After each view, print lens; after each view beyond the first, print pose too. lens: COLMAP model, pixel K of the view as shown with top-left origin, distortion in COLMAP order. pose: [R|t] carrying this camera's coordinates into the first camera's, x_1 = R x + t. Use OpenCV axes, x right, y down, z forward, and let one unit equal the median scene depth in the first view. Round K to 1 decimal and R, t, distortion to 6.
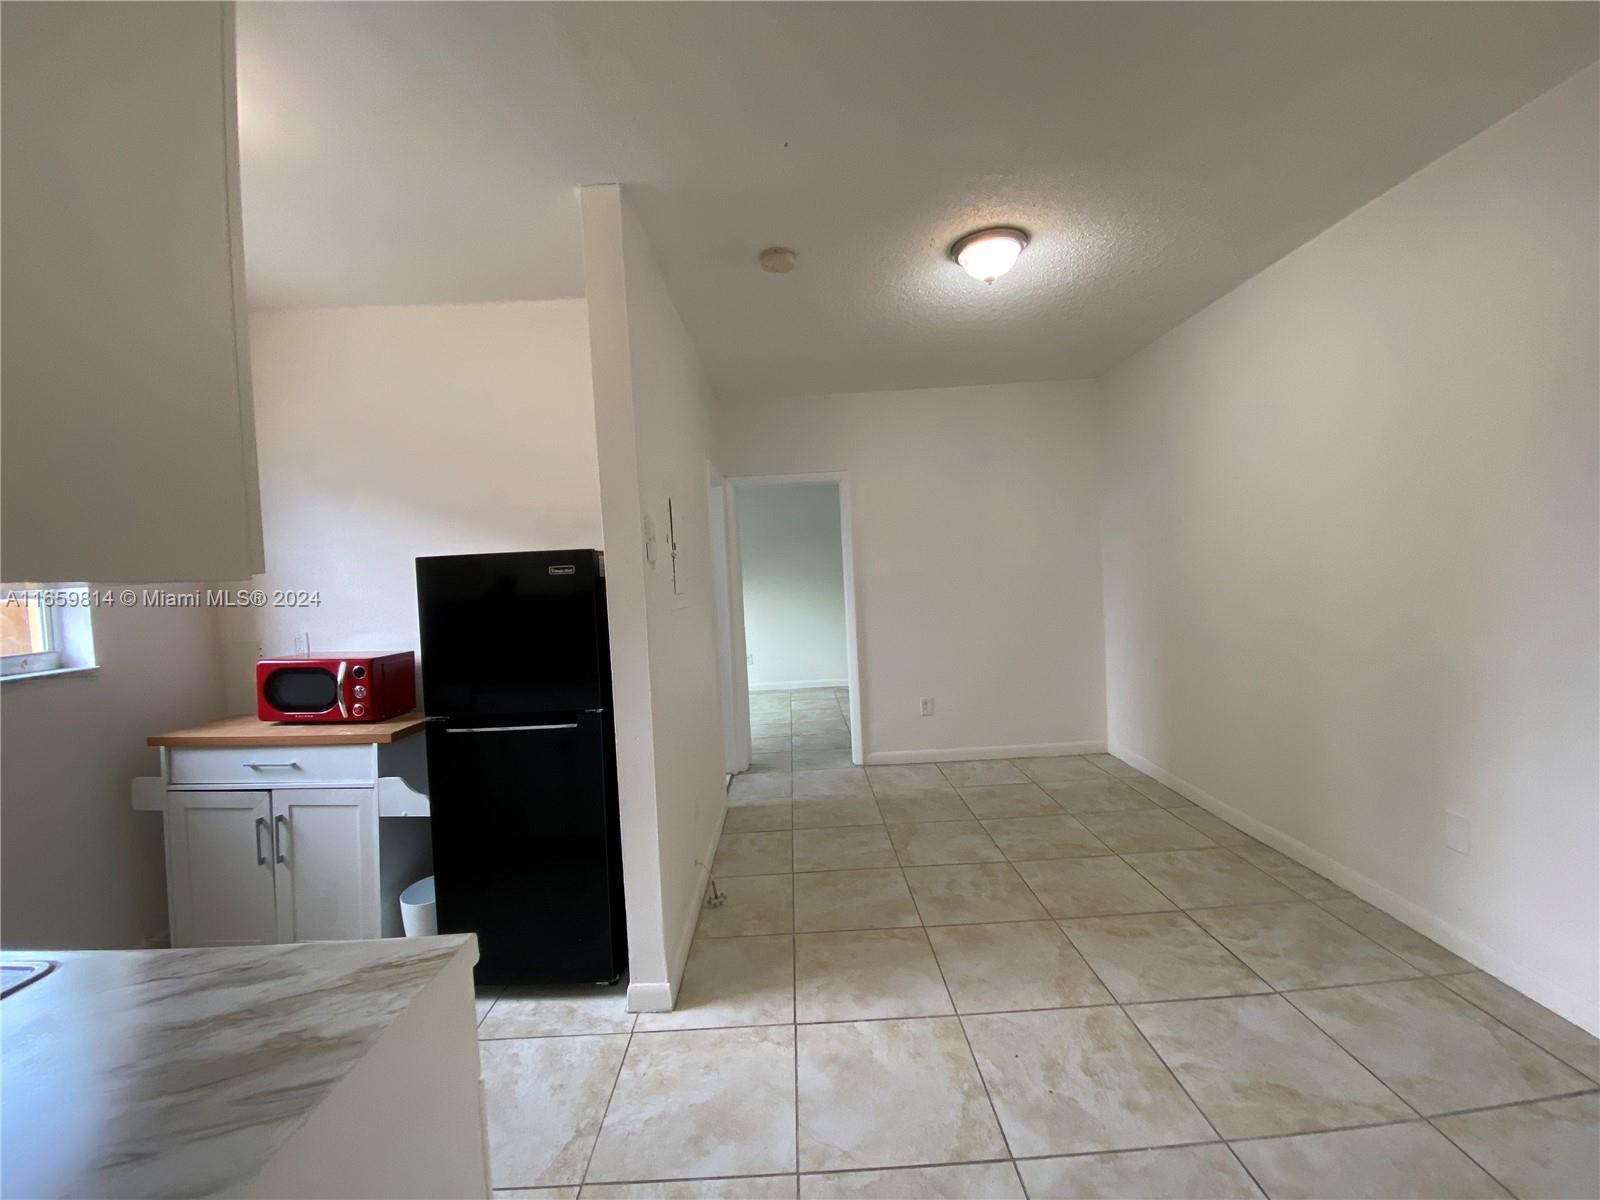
lens RADIAL K [[653.7, 0, 800.0], [0, 653.7, 600.0], [0, 0, 1]] dist [0.038447, -0.032729]
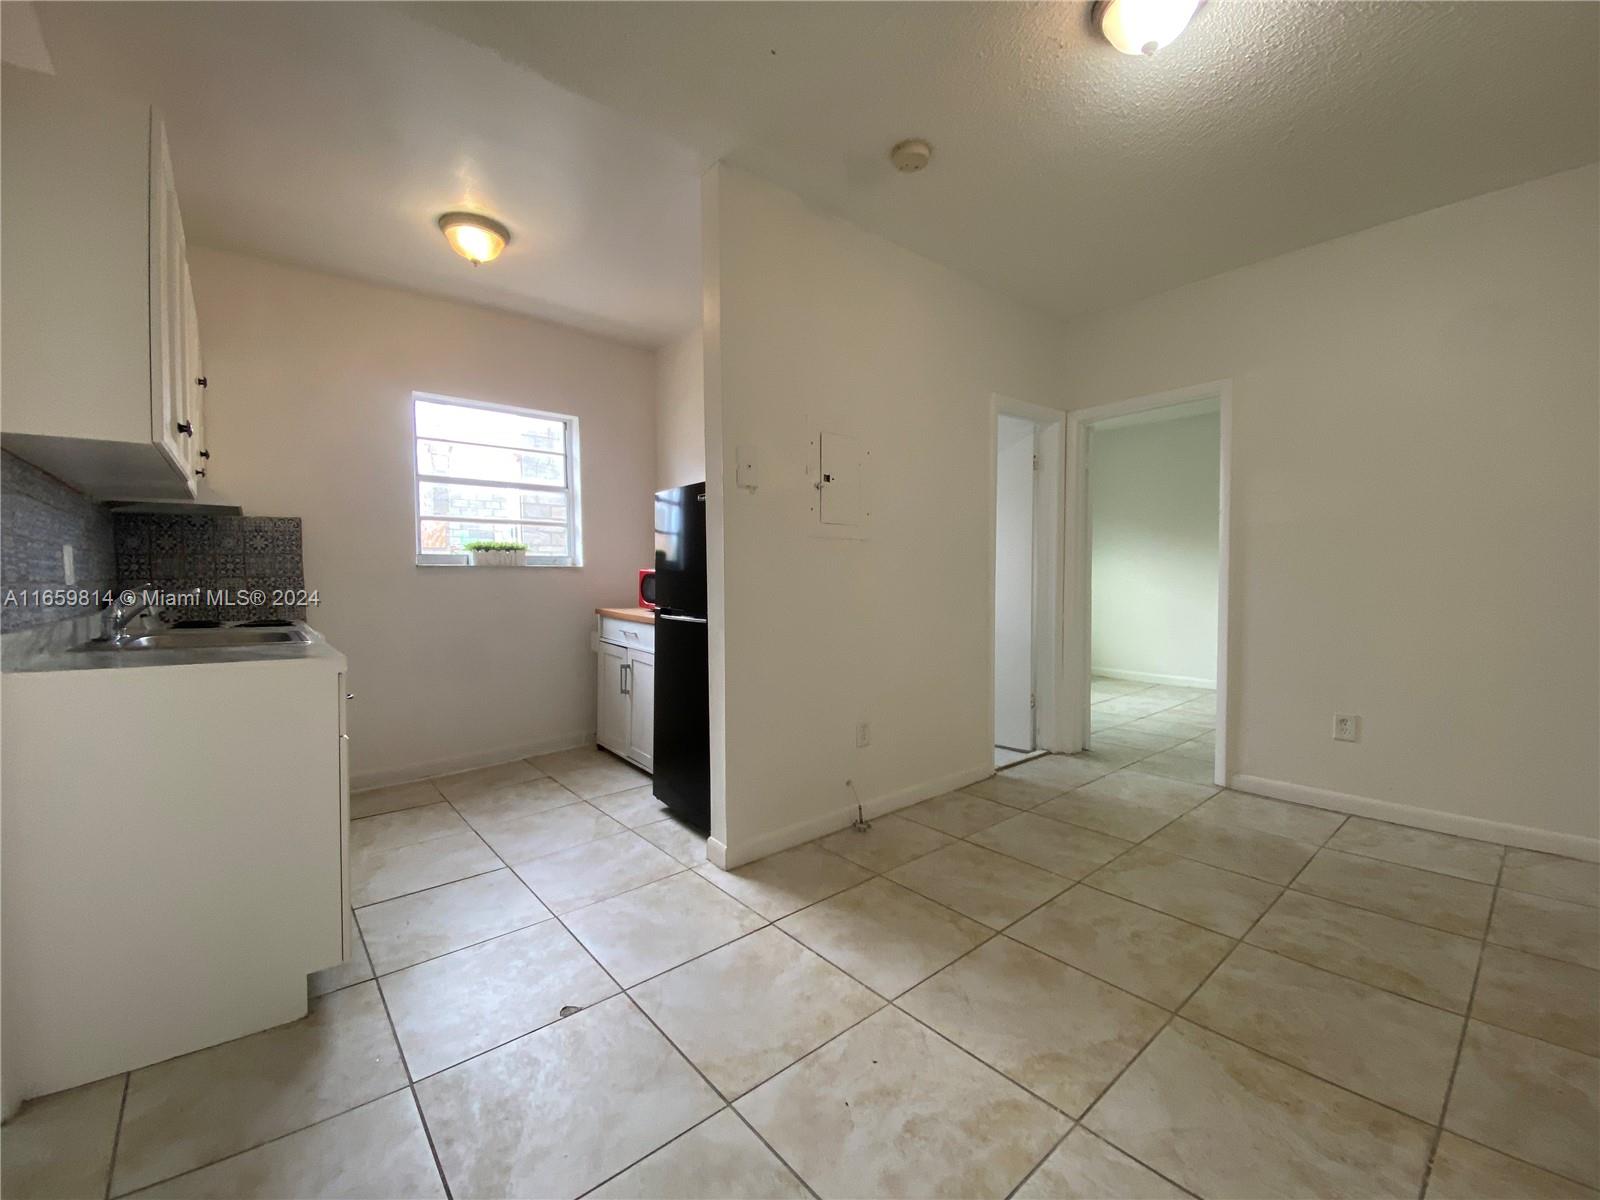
lens RADIAL K [[650.4, 0, 800.0], [0, 650.4, 600.0], [0, 0, 1]] dist [0.023744, -0.020443]
pose [[0.636299, 0.075632, -0.767726, 0.656480], [-0.060341, 0.997013, 0.048208, 0.072275], [0.769079, 0.015651, 0.638962, 0.317790]]
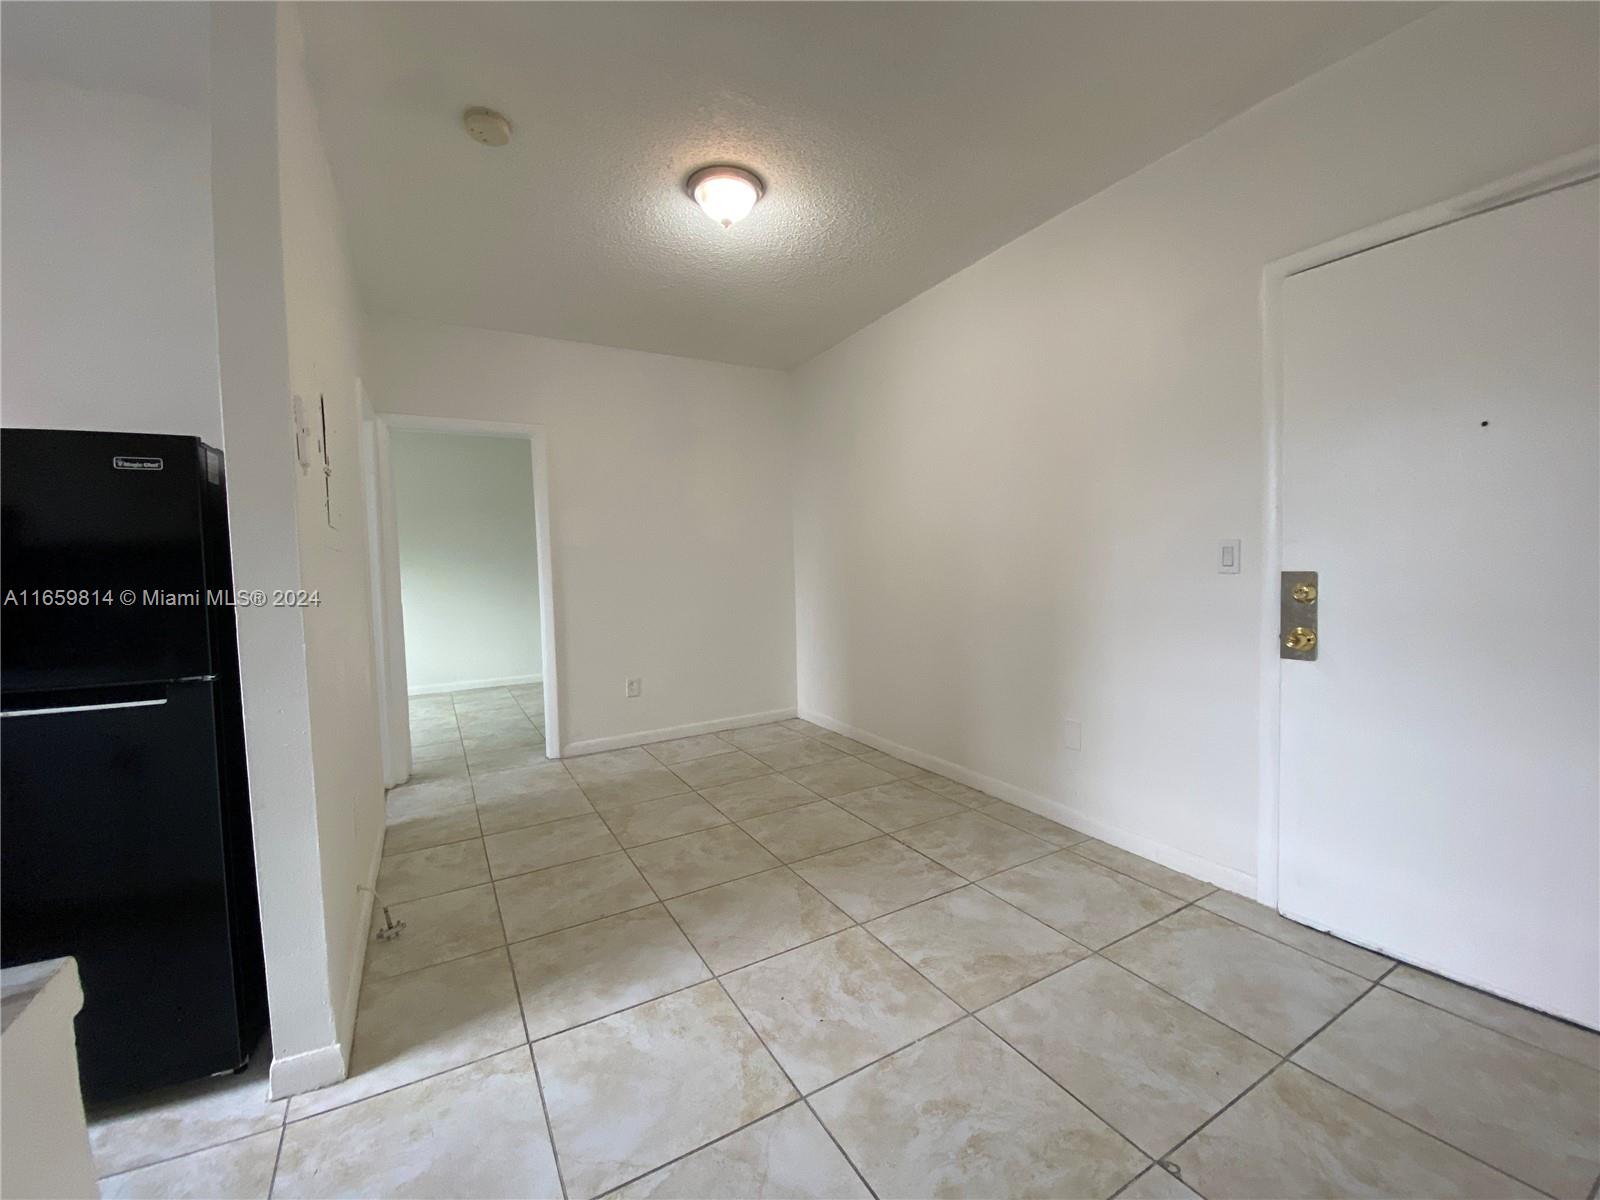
lens RADIAL K [[650.4, 0, 800.0], [0, 650.4, 600.0], [0, 0, 1]] dist [0.023744, -0.020443]
pose [[0.877125, 0.000375, 0.480262, -0.086901], [0.004656, 0.999946, -0.009283, 0.089227], [-0.480240, 0.010378, 0.877076, 0.107526]]
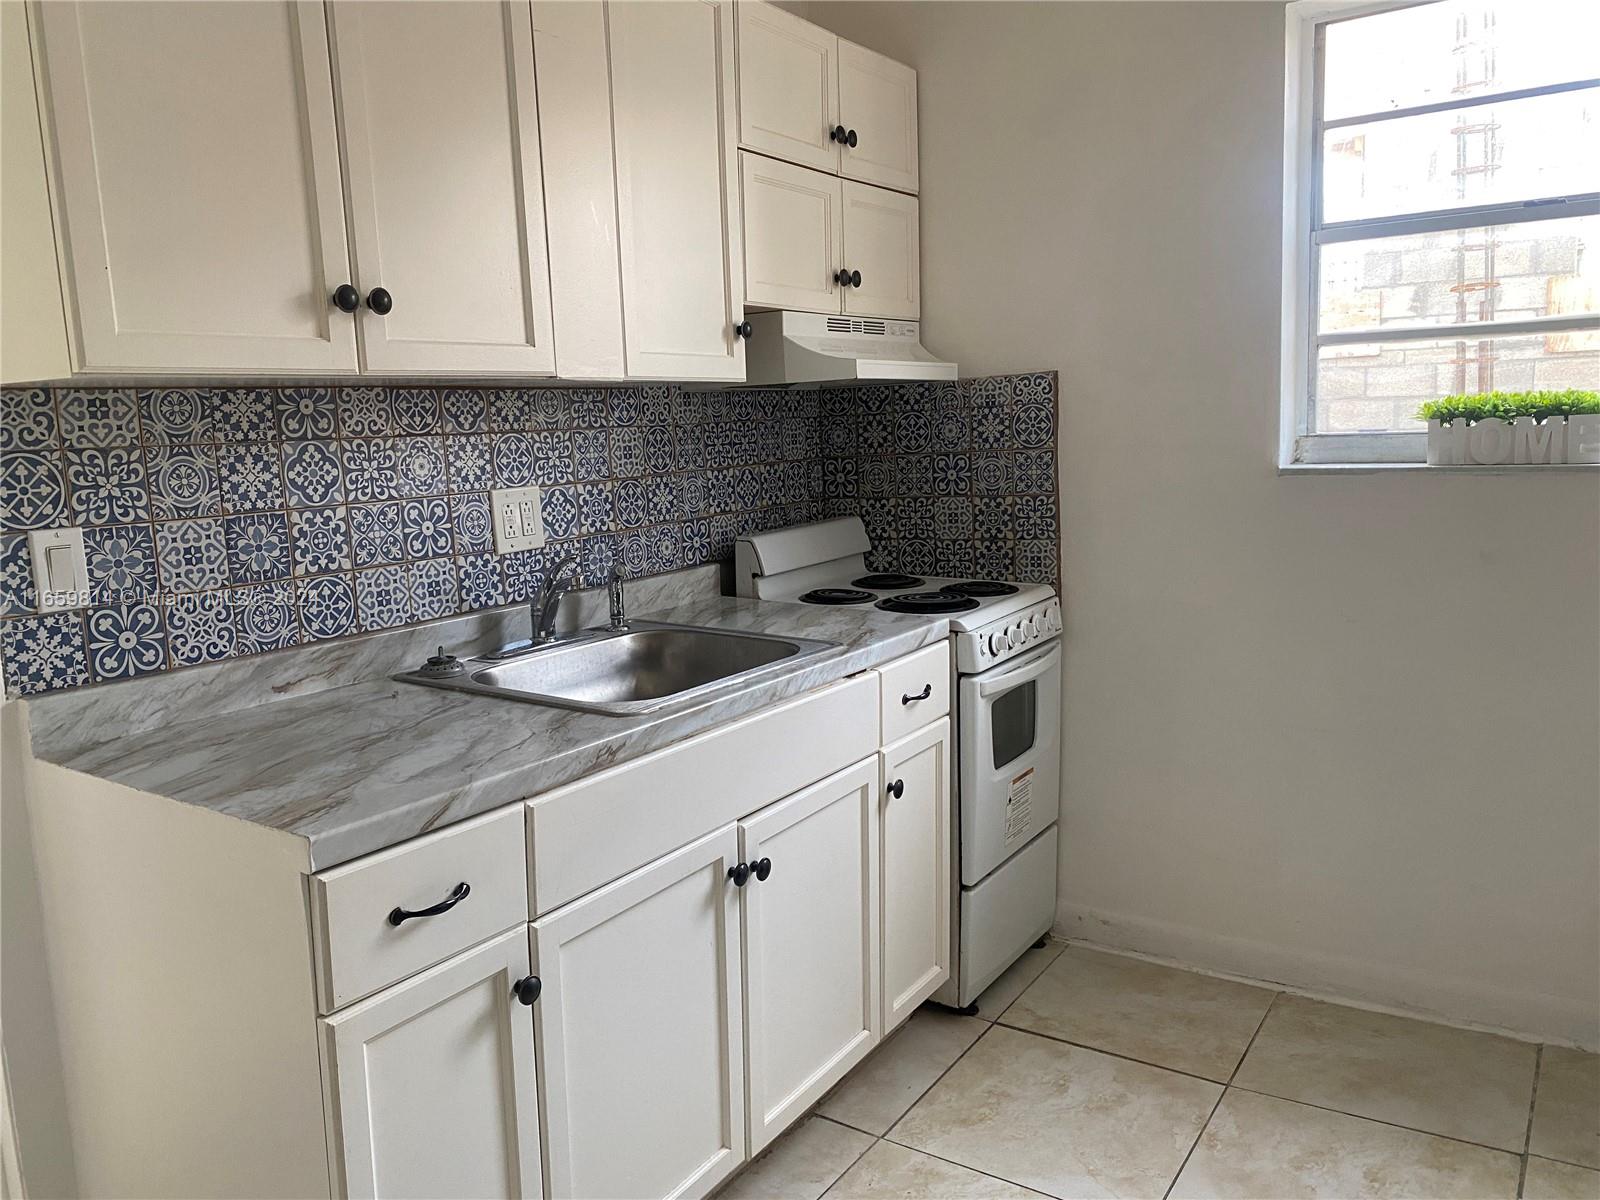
lens RADIAL K [[1213.1, 0, 800.0], [0, 1213.1, 600.0], [0, 0, 1]] dist [0.010830, 0.001515]
pose [[-0.576048, 0.194781, -0.793870, 0.080978], [0.033803, 0.976040, 0.214950, -0.014837], [0.816717, 0.096986, -0.568830, 0.881496]]
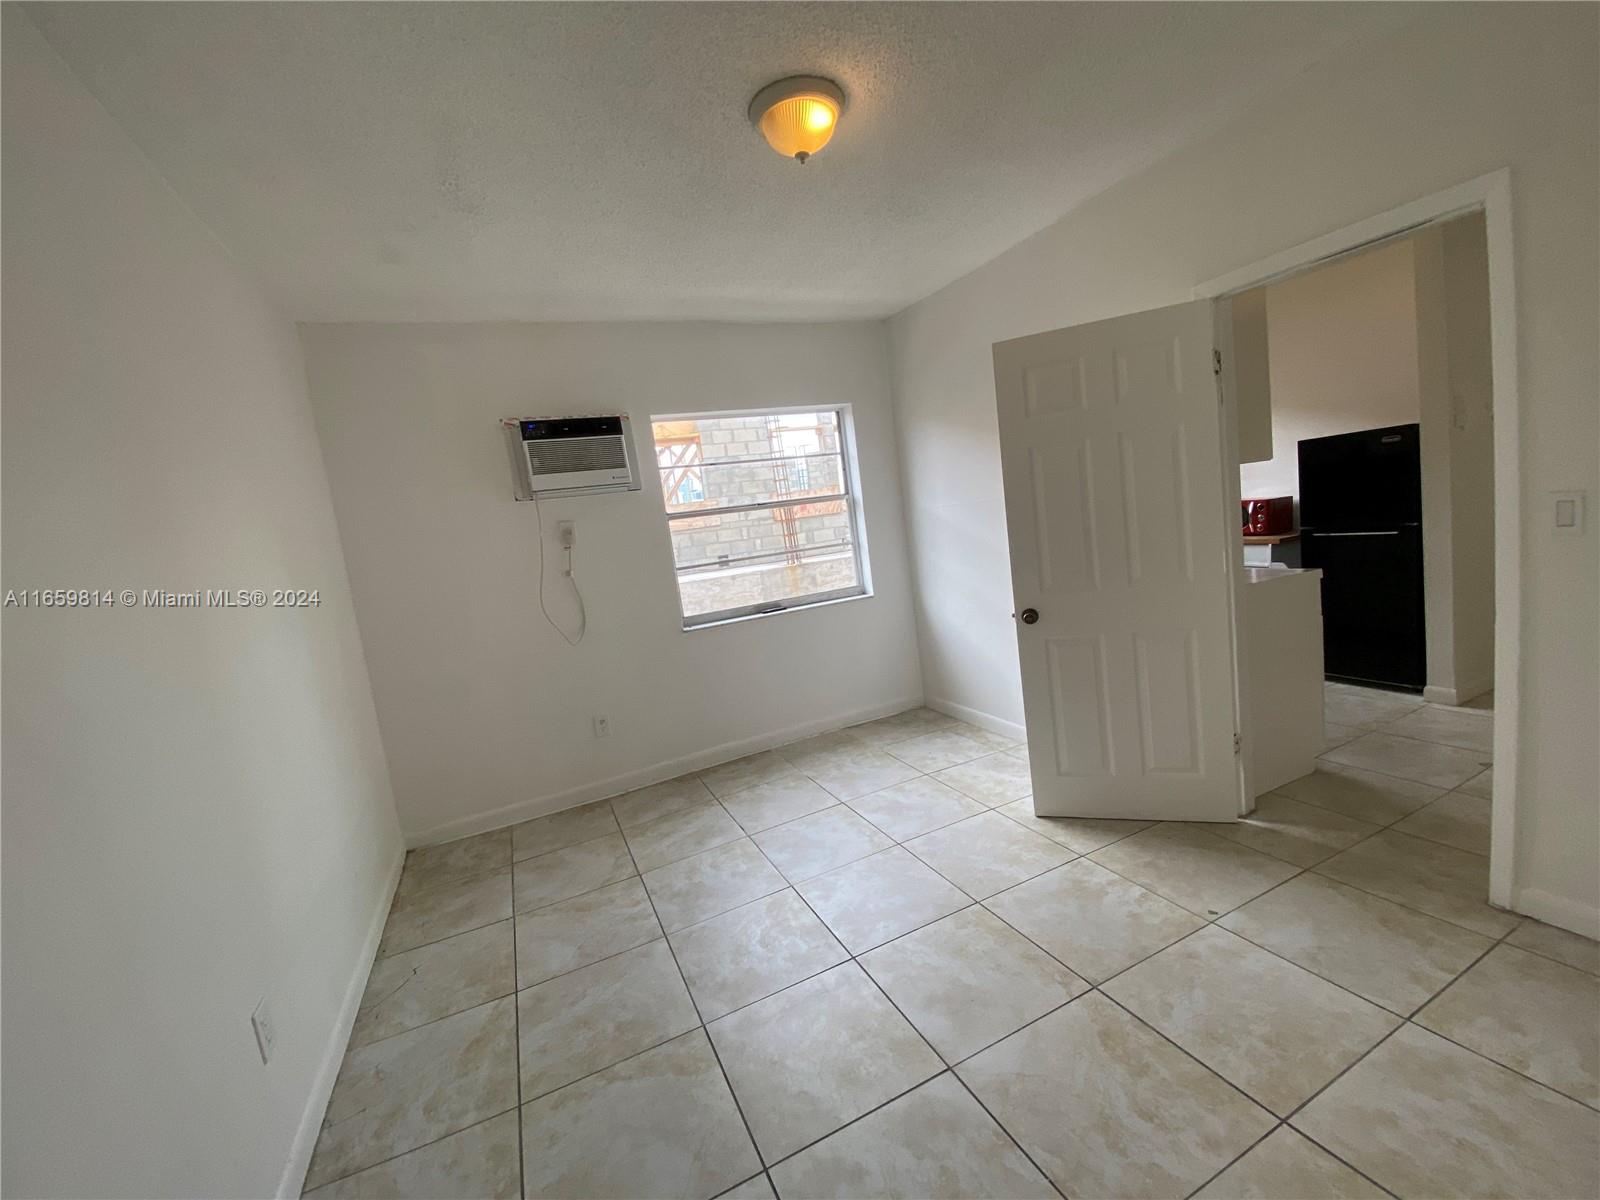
lens RADIAL K [[650.4, 0, 800.0], [0, 650.4, 600.0], [0, 0, 1]] dist [0.023744, -0.020443]
pose [[0.403950, 0.102850, -0.908981, 0.524675], [0.071272, 0.987101, 0.143362, 0.011897], [0.912000, -0.122696, 0.391409, -0.964561]]
